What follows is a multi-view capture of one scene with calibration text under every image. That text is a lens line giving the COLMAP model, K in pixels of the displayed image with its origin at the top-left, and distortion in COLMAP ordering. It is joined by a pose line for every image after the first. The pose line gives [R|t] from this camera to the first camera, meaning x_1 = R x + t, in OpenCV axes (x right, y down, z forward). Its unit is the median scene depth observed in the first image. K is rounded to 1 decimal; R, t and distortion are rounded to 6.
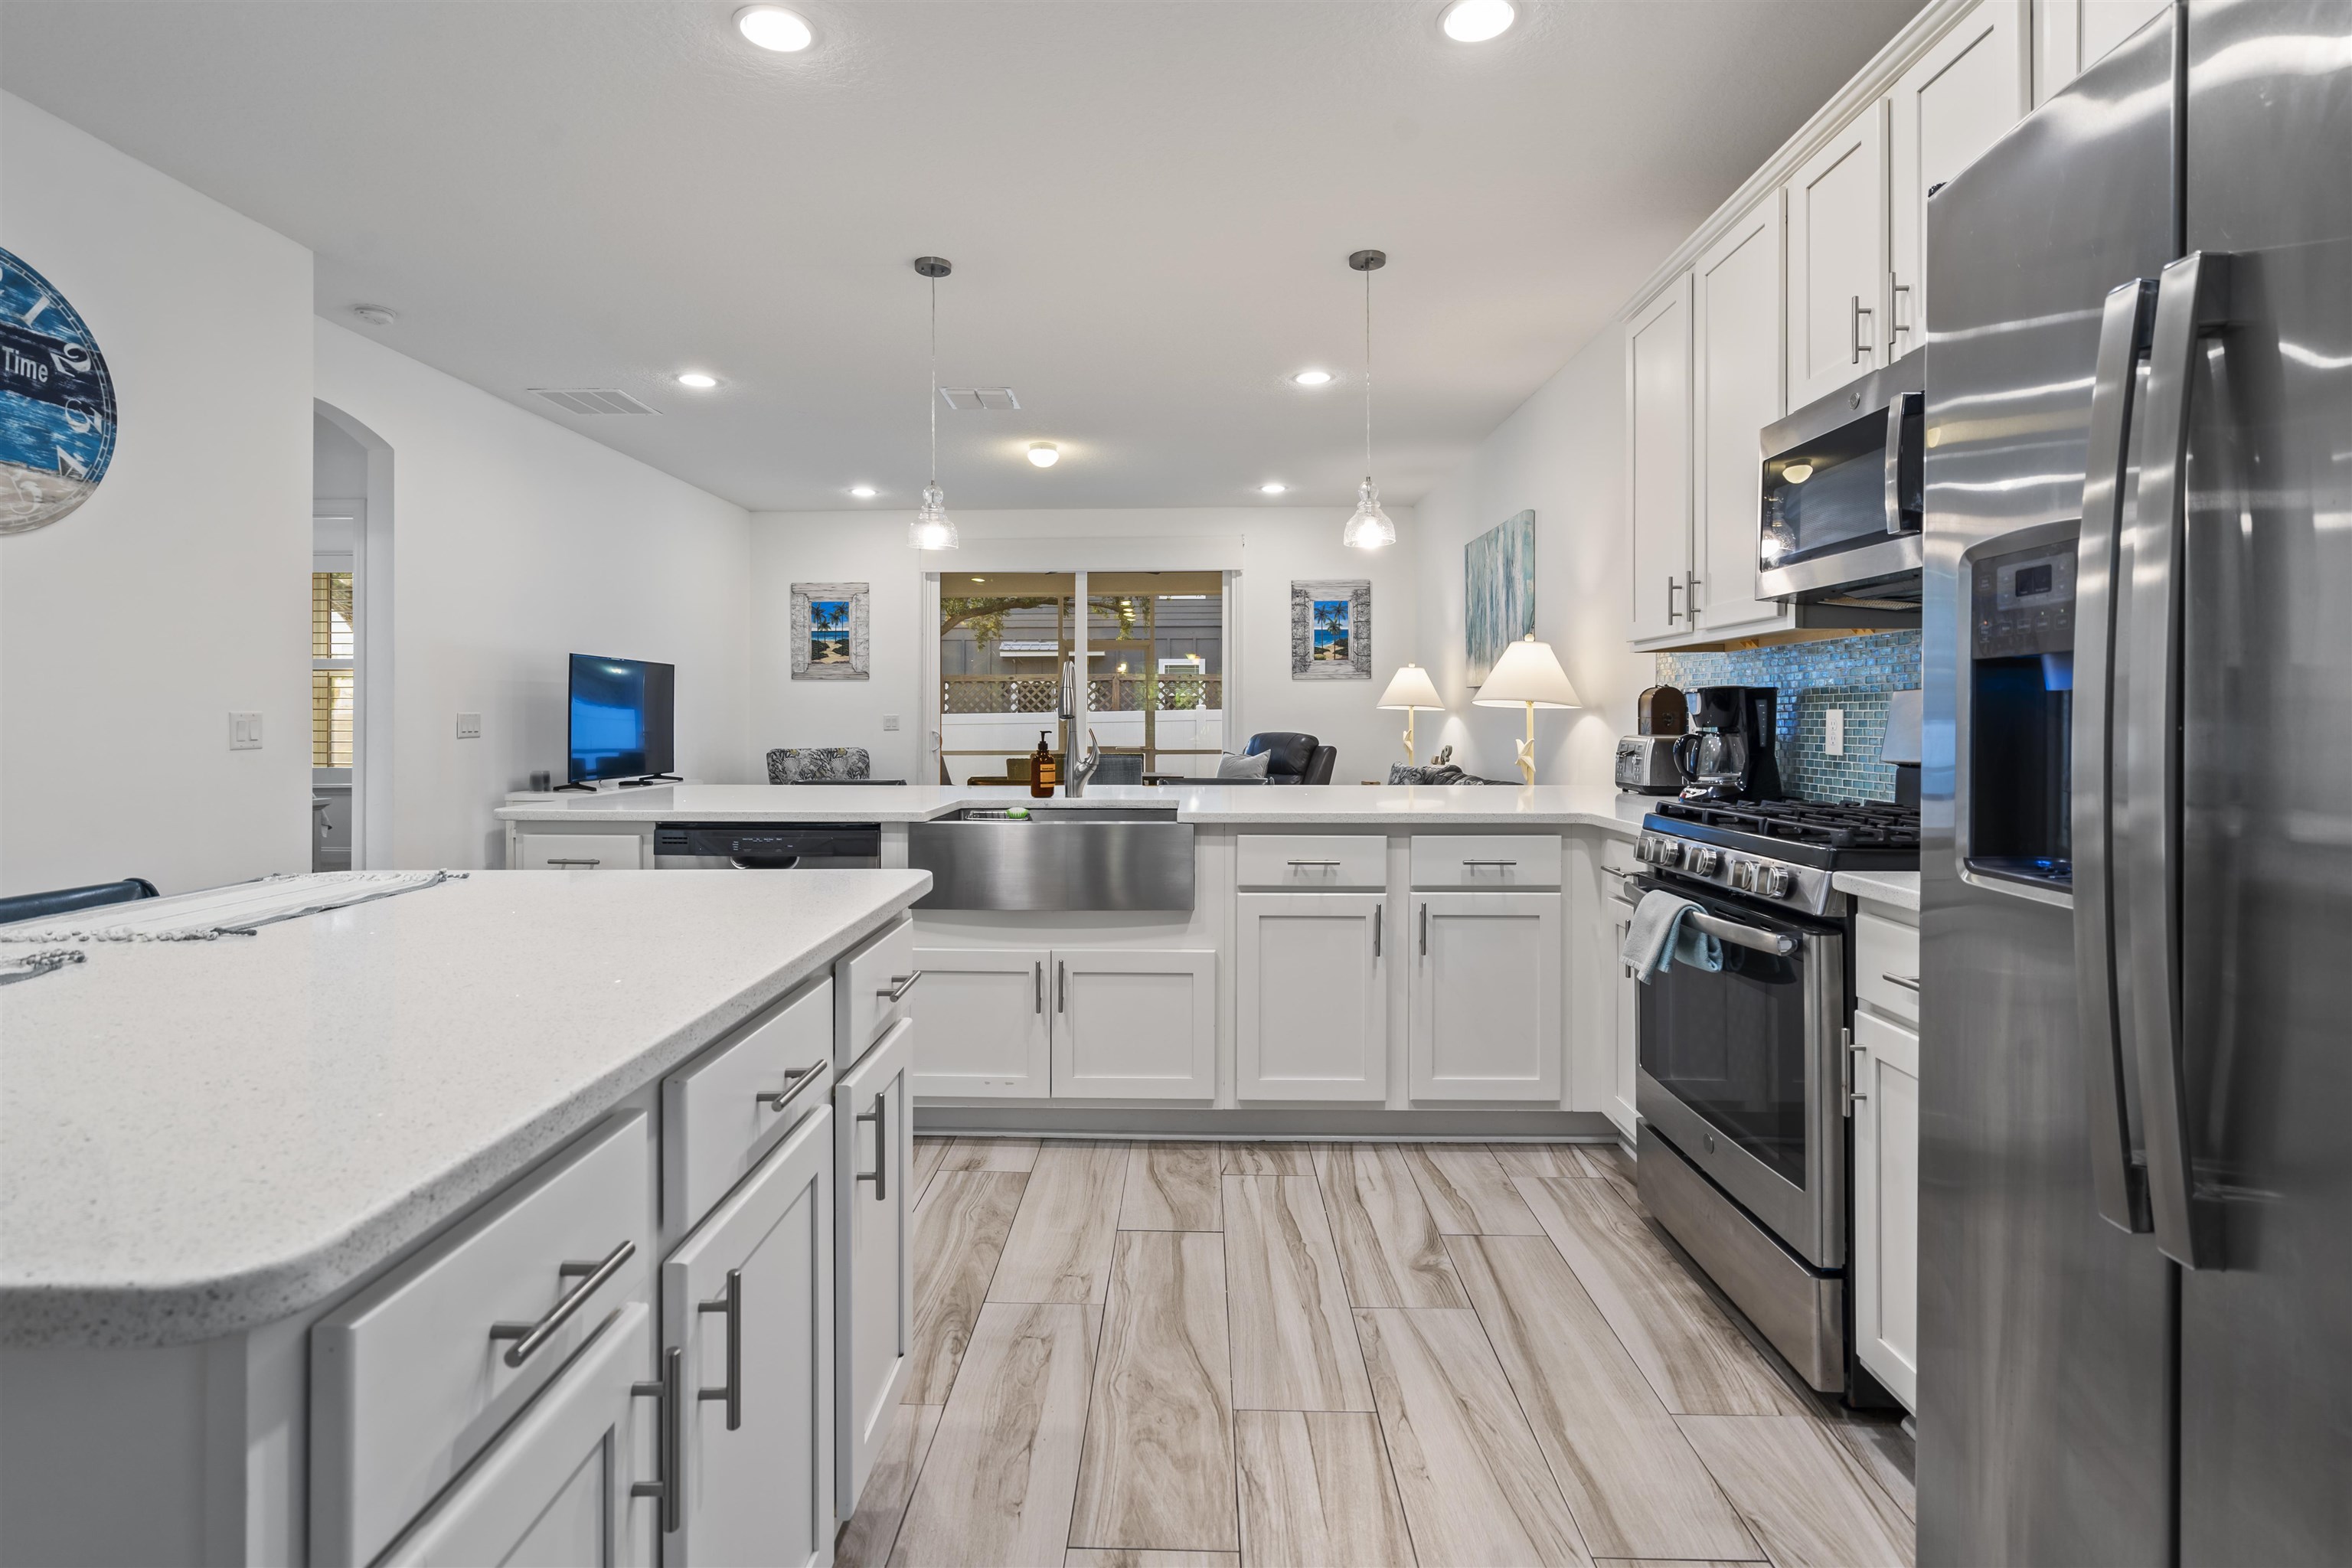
lens RADIAL K [[1109.5, 0, 1170.8], [0, 1109.5, 712.2], [0, 0, 1]] dist [-0.000721, 0.000279]
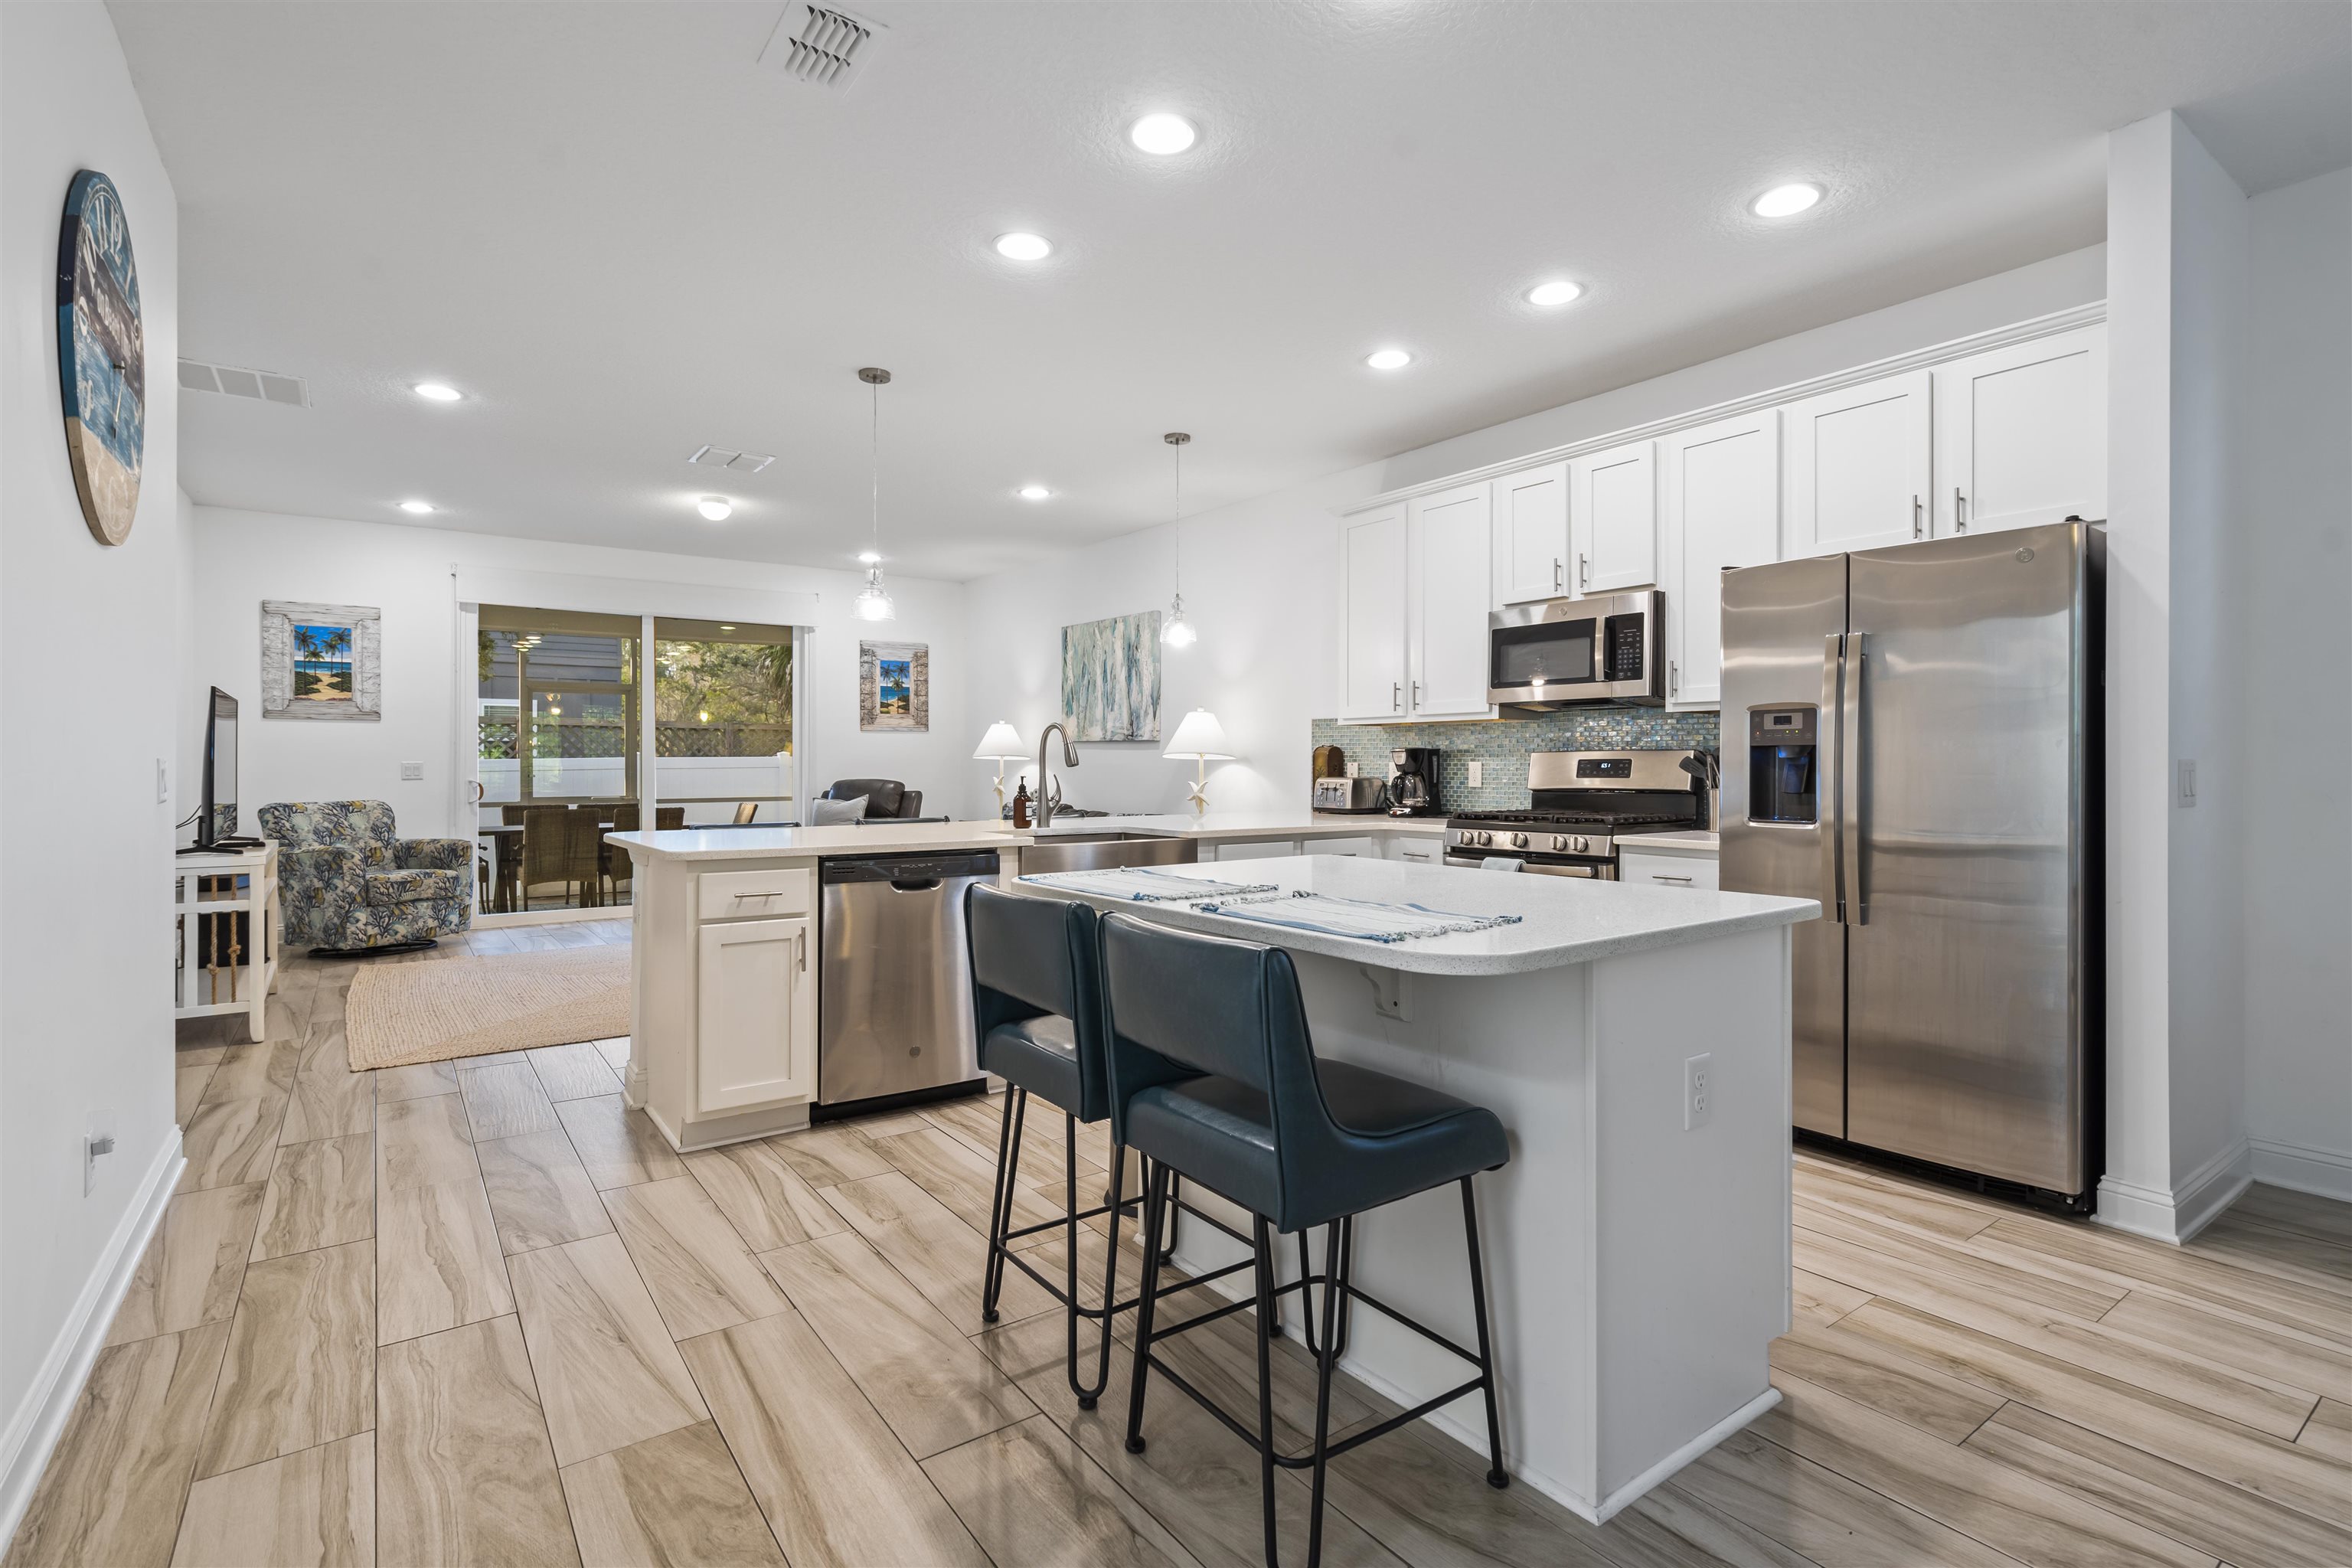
lens RADIAL K [[1102.7, 0, 1166.2], [0, 1102.7, 763.8], [0, 0, 1]] dist [0.001110, 0.000622]
pose [[0.798961, 0.001949, 0.601380, -0.303066], [-0.003821, 0.999991, 0.001836, -0.000115], [-0.601371, -0.003765, 0.798961, -0.046757]]
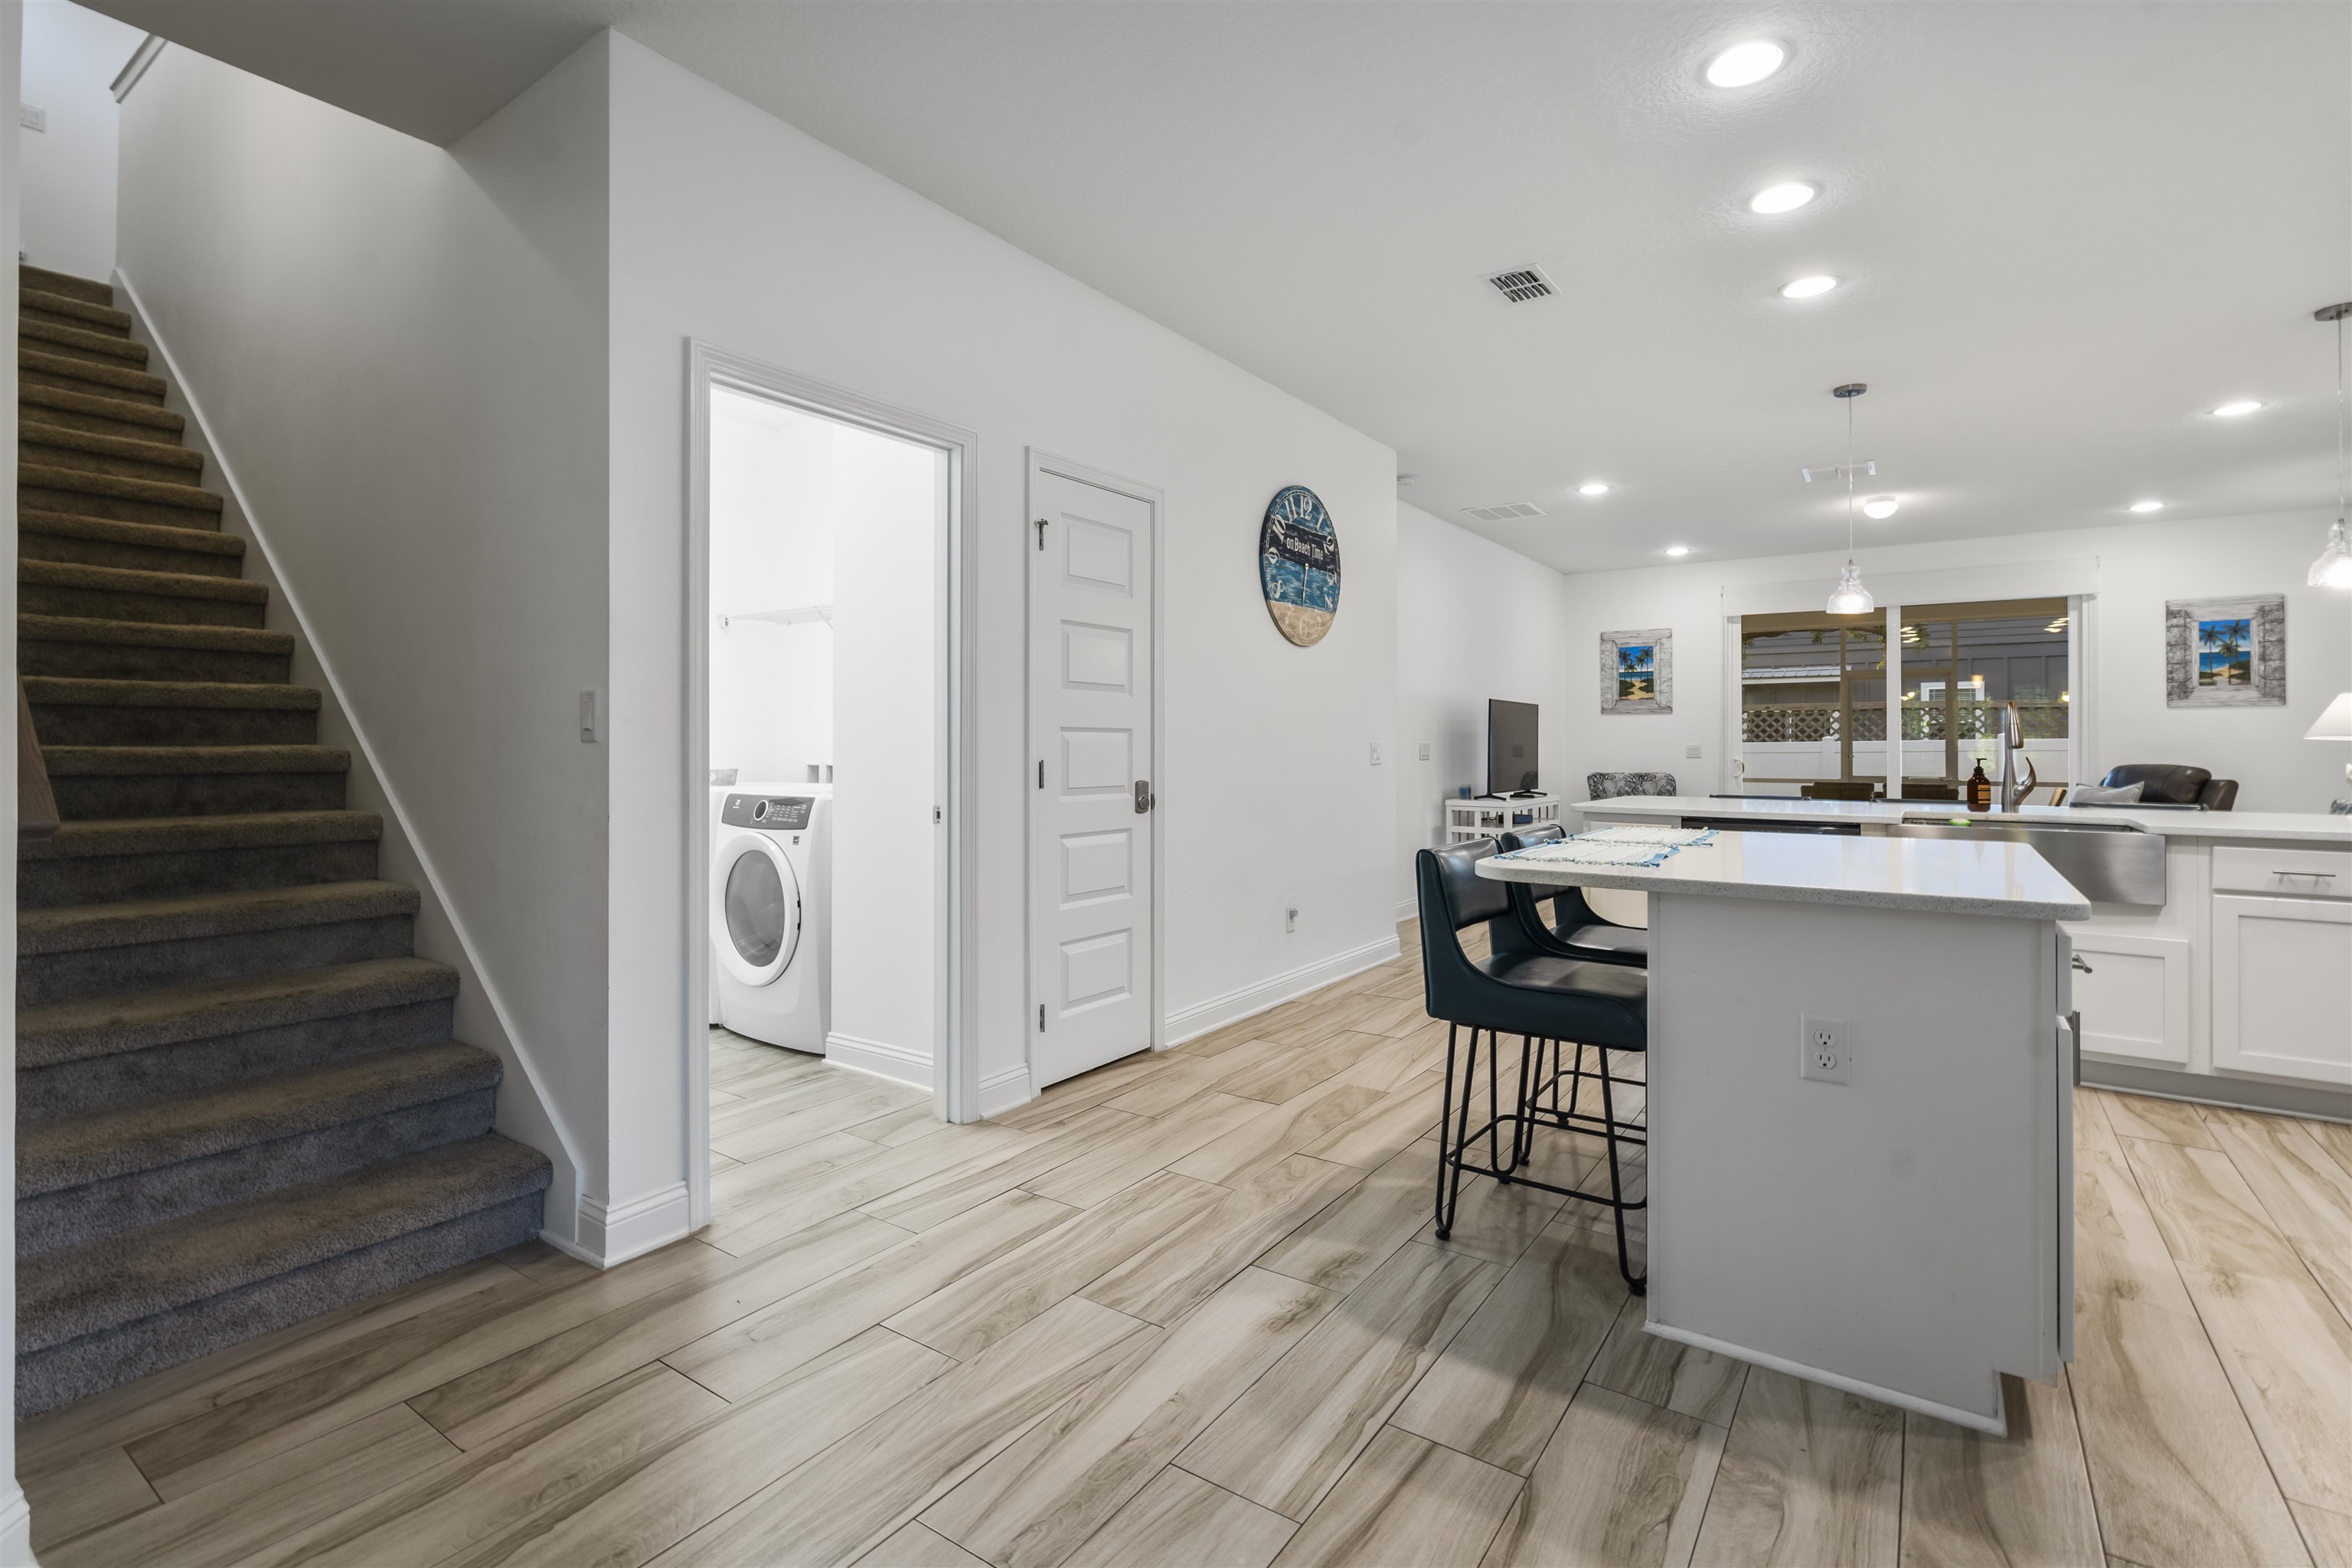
lens RADIAL K [[1080.3, 0, 1191.9], [0, 1080.3, 735.9], [0, 0, 1]] dist [-0.001722, 0.001768]
pose [[0.835735, -0.001339, -0.549132, -0.076077], [-0.001200, 0.999990, -0.004264, -0.000829], [0.549132, 0.004222, 0.835725, -0.200790]]
